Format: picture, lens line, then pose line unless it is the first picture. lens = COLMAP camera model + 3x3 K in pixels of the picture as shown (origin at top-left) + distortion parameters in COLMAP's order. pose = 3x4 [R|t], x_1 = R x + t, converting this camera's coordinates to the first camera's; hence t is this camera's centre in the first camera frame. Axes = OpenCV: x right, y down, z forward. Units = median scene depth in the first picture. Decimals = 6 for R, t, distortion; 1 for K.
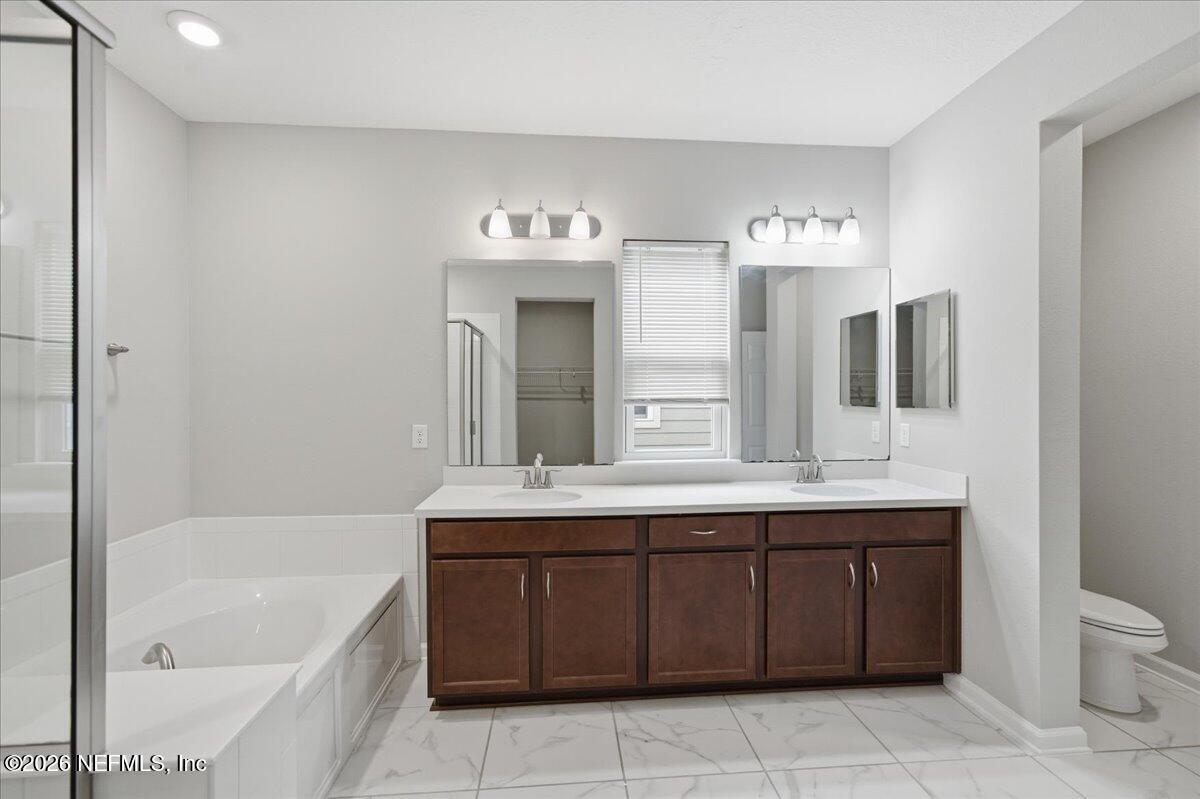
lens RADIAL K [[525.4, 0, 602.1], [0, 525.4, 402.8], [0, 0, 1]] dist [-0.002259, 0.000118]
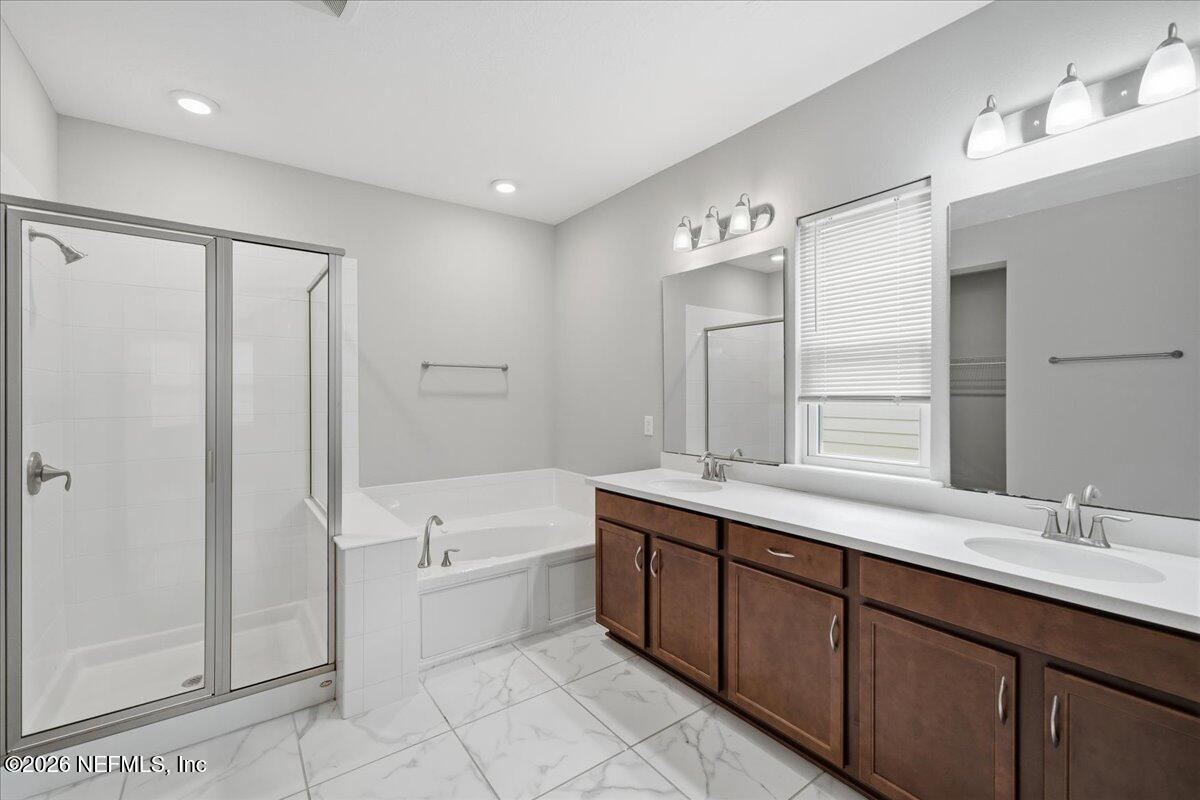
lens RADIAL K [[514.1, 0, 601.9], [0, 514.1, 395.0], [0, 0, 1]] dist [-0.016674, 0.013896]
pose [[0.516352, 0.001133, -0.856376, 0.639453], [-0.006302, 0.999977, -0.002477, -0.005422], [0.856353, 0.006676, 0.516347, 0.276653]]
